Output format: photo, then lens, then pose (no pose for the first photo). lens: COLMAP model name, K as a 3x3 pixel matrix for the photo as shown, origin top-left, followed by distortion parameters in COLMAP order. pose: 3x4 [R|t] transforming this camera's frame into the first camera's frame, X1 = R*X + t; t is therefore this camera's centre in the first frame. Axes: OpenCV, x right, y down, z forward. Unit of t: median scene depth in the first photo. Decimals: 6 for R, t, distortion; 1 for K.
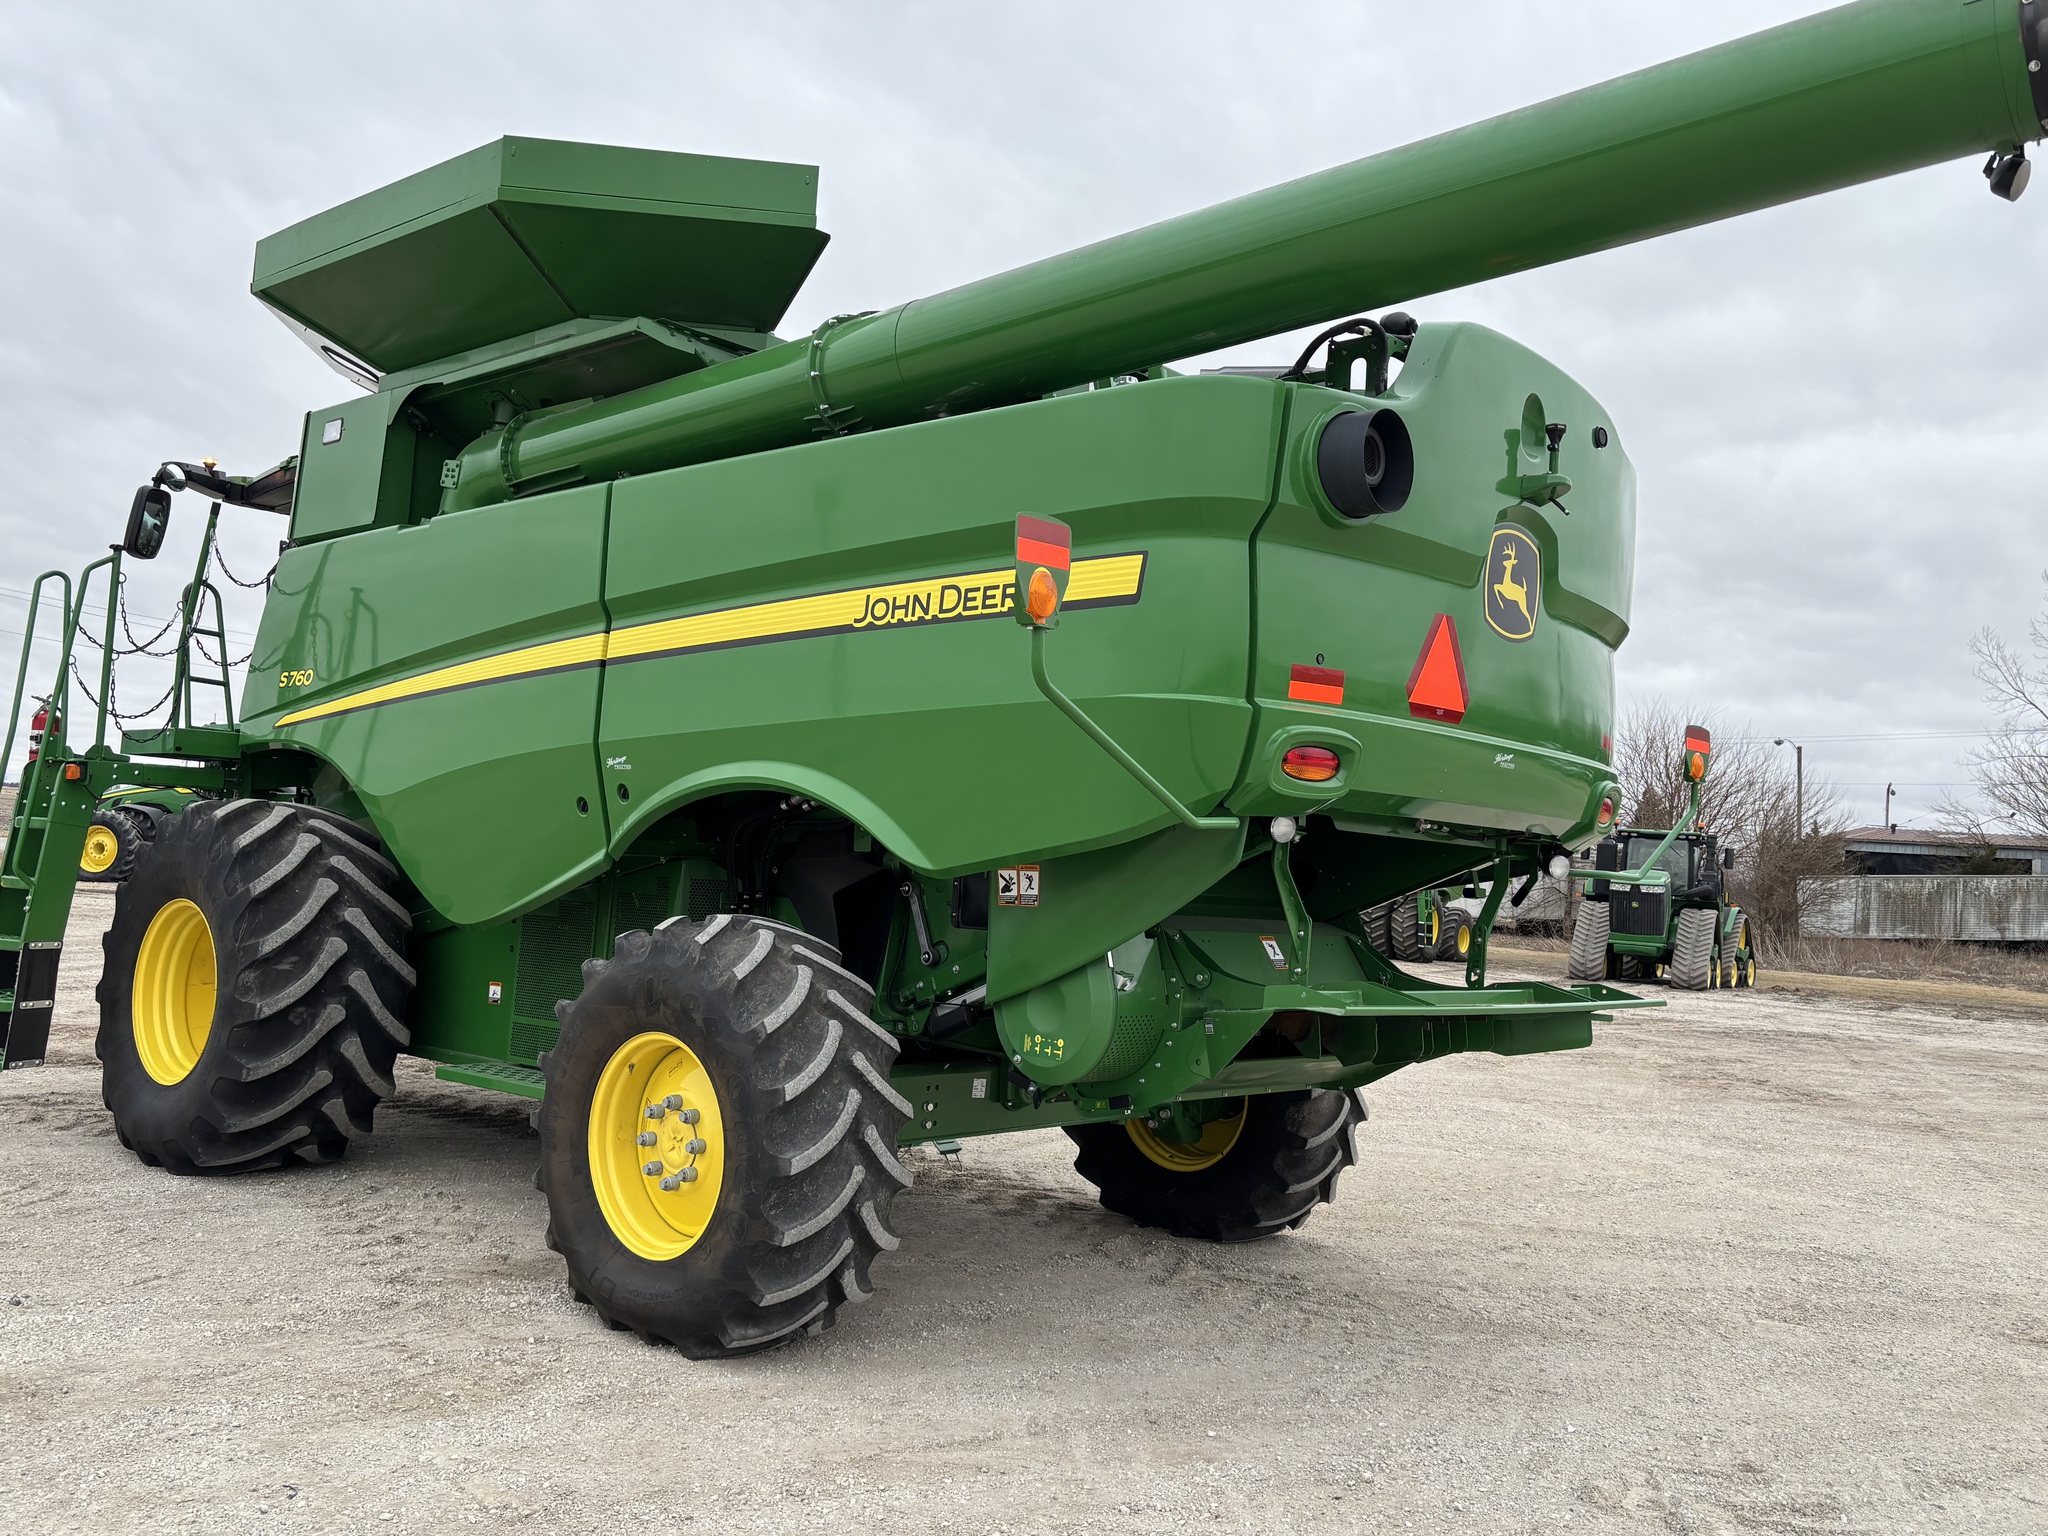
lens RADIAL K [[1797.2, 0, 1026.9], [0, 1797.2, 859.8], [0, 0, 1]] dist [0.004644, -0.013261]
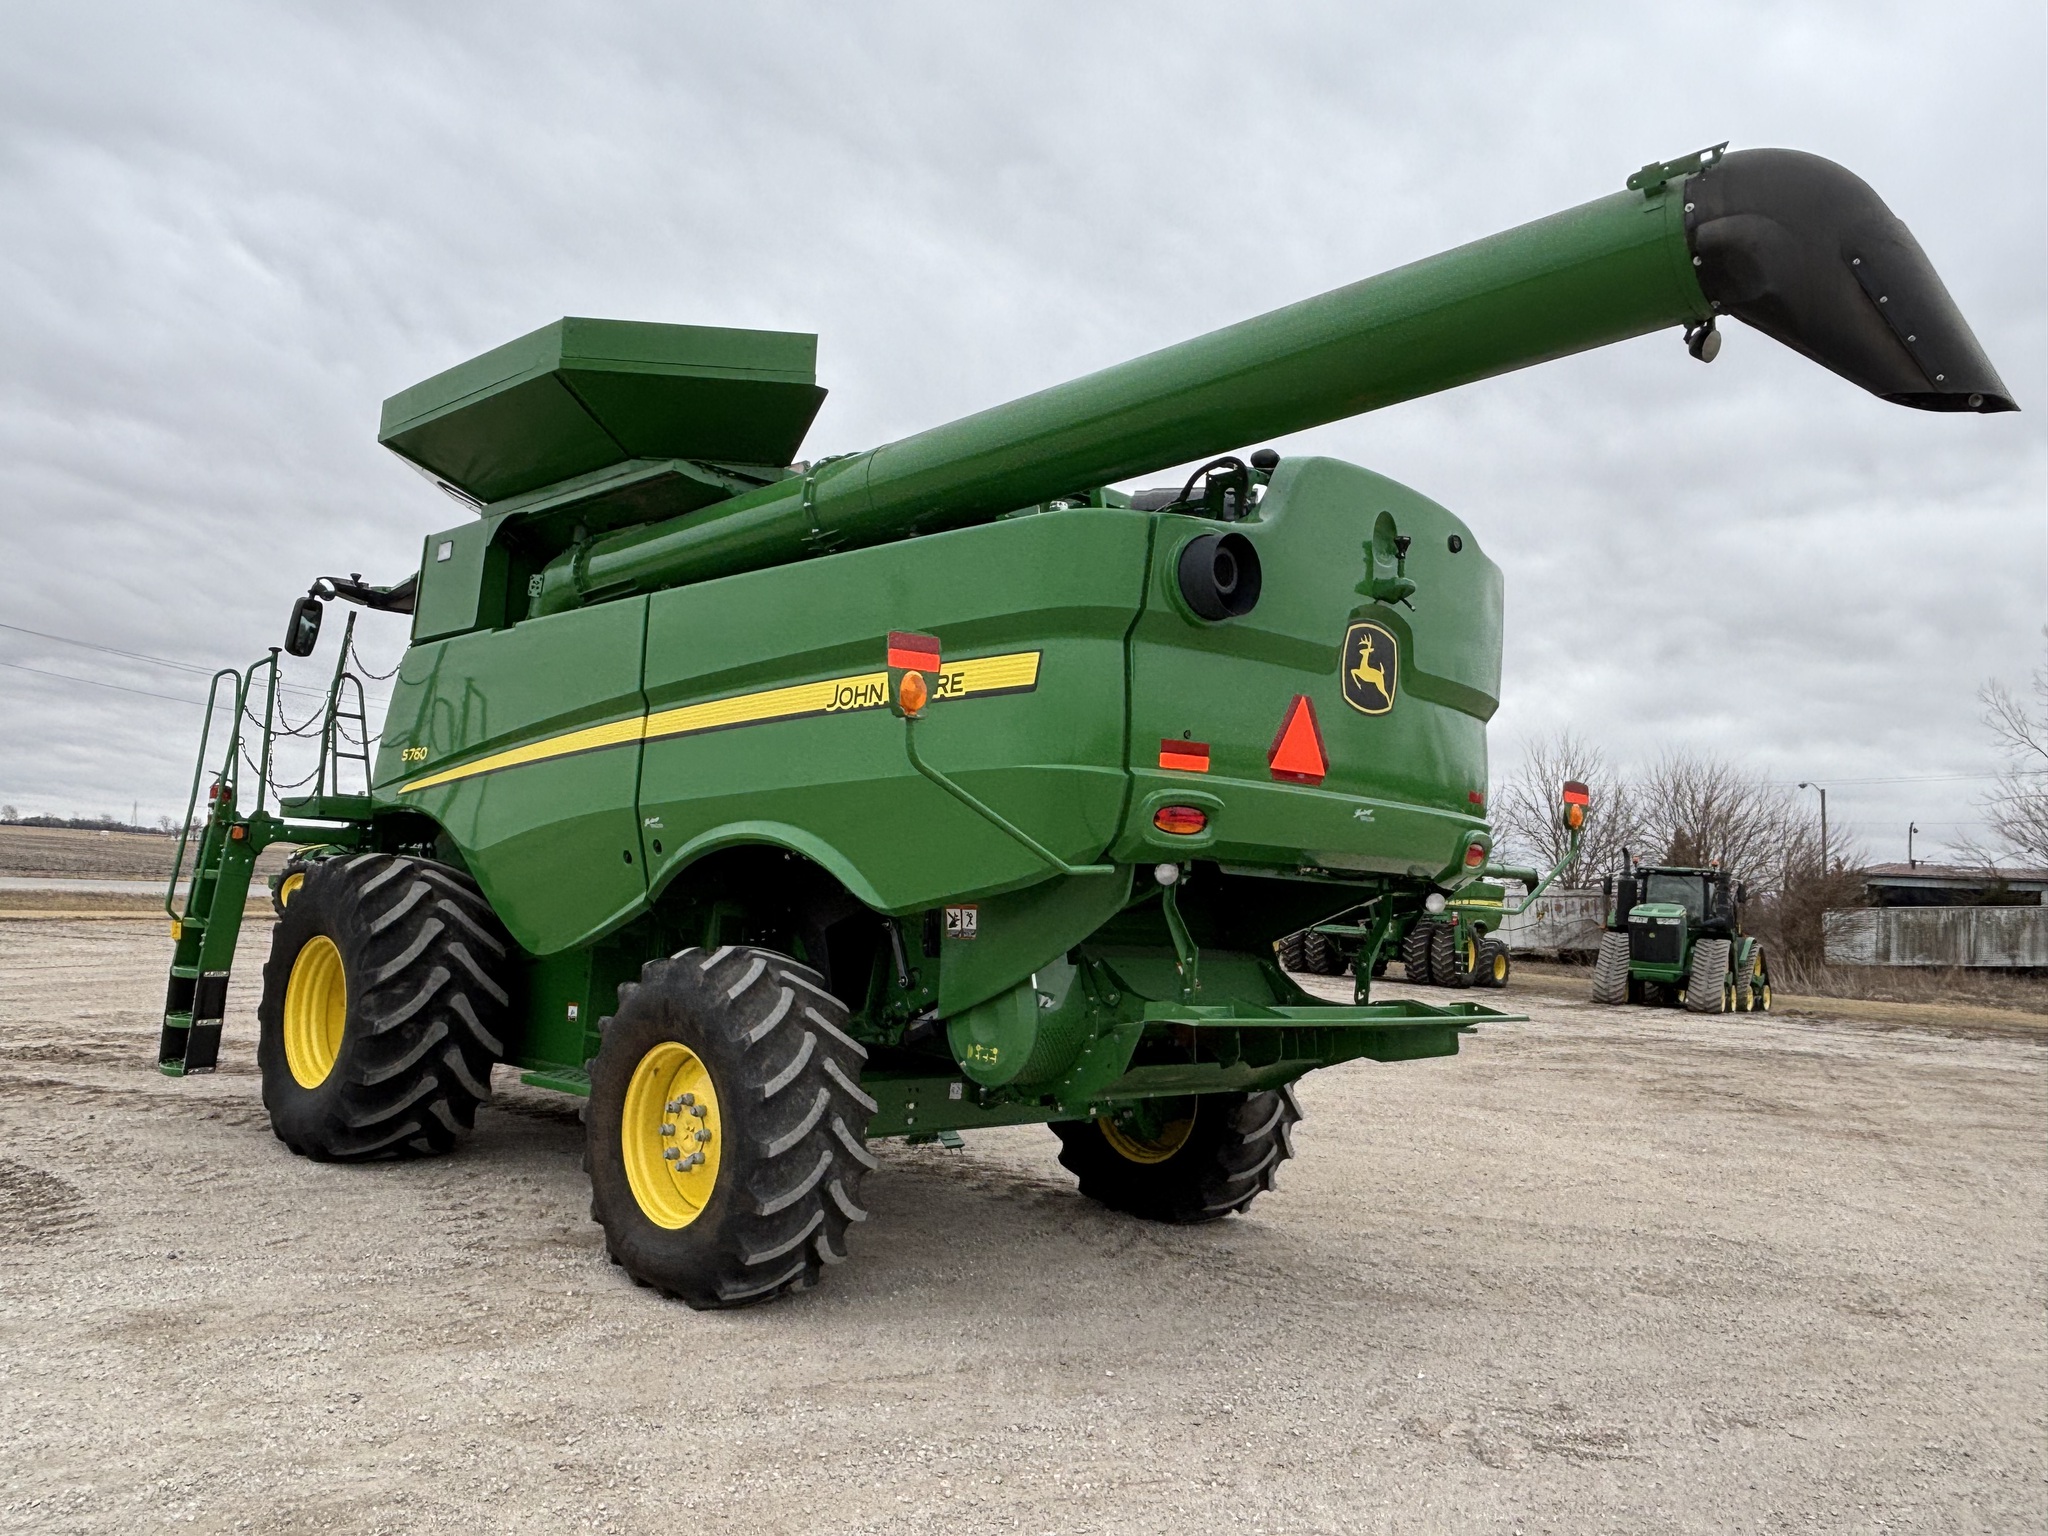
lens RADIAL K [[1627.1, 0, 1026.9], [0, 1627.1, 851.4], [0, 0, 1]] dist [0.033889, -0.132930]
pose [[0.997696, -0.008132, -0.067347, 0.098939], [0.006205, 0.999567, -0.028780, -0.000956], [0.067552, 0.028296, 0.997314, -0.087385]]
